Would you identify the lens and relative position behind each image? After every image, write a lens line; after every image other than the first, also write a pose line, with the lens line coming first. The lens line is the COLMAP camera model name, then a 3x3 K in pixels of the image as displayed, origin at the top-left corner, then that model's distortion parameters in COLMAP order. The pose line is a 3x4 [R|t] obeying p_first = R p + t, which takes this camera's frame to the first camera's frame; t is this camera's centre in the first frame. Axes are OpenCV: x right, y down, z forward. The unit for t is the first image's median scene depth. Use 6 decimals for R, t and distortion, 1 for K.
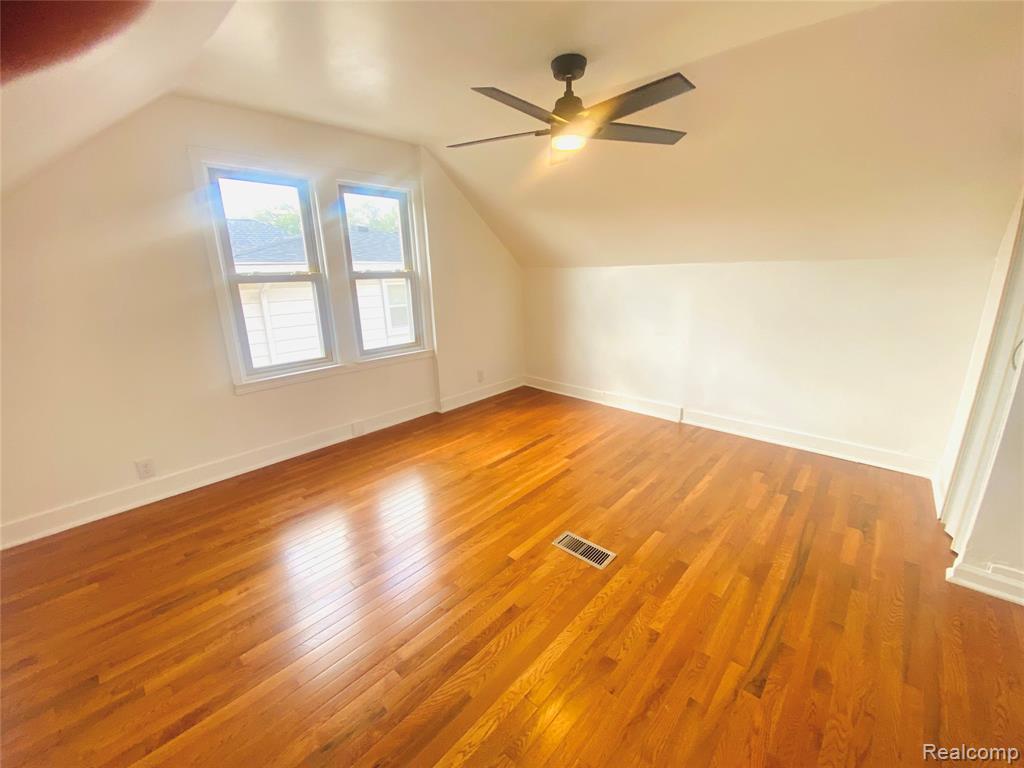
lens RADIAL K [[412.3, 0, 512.0], [0, 412.3, 384.0], [0, 0, 1]] dist [0.032435, -0.026639]
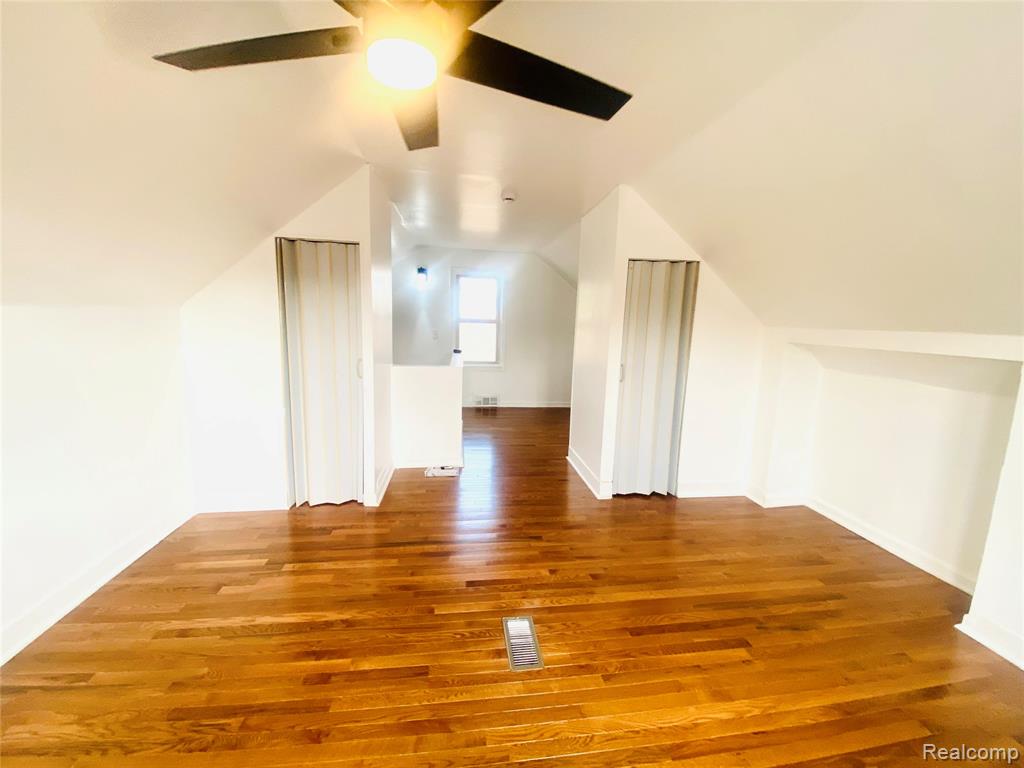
lens RADIAL K [[412.3, 0, 512.0], [0, 412.3, 384.0], [0, 0, 1]] dist [0.032435, -0.026639]
pose [[-0.765234, -0.104303, 0.635246, -0.210250], [0.157407, 0.926517, 0.341744, -0.272158], [-0.624211, 0.361507, -0.692585, 0.967996]]
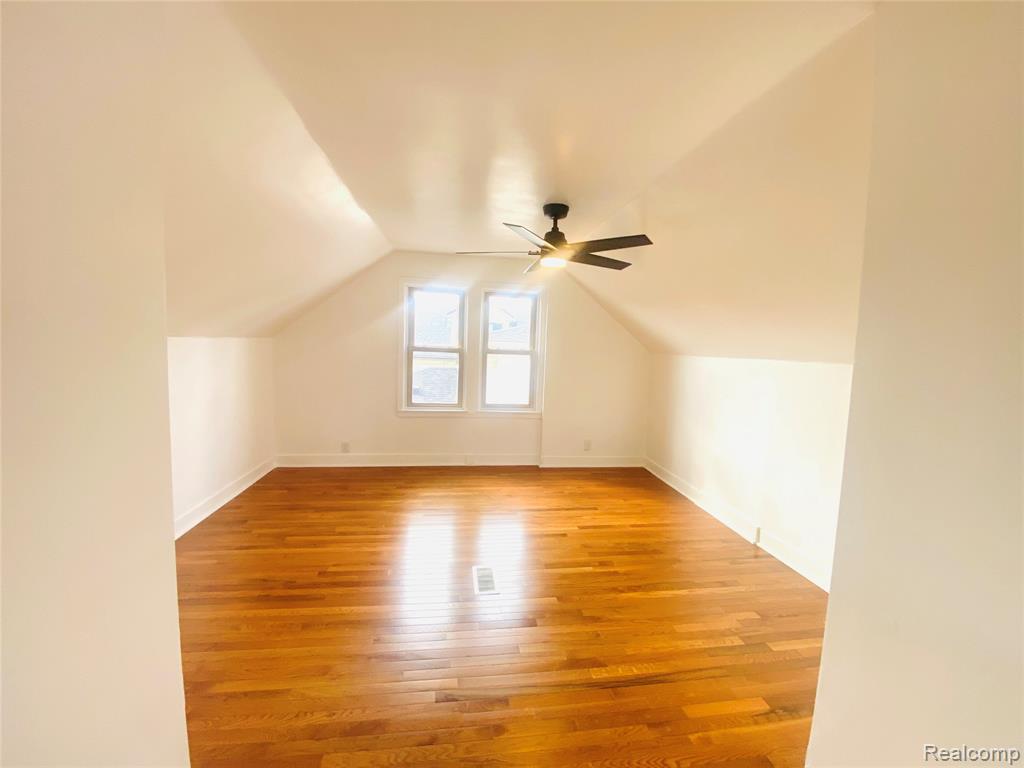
lens RADIAL K [[411.2, 0, 511.9], [0, 411.2, 376.1], [0, 0, 1]] dist [0.019570, -0.014896]
pose [[0.769791, 0.098721, -0.630616, 0.632053], [-0.223316, 0.967183, -0.121192, -0.029009], [0.597956, 0.234119, 0.766574, -0.006367]]
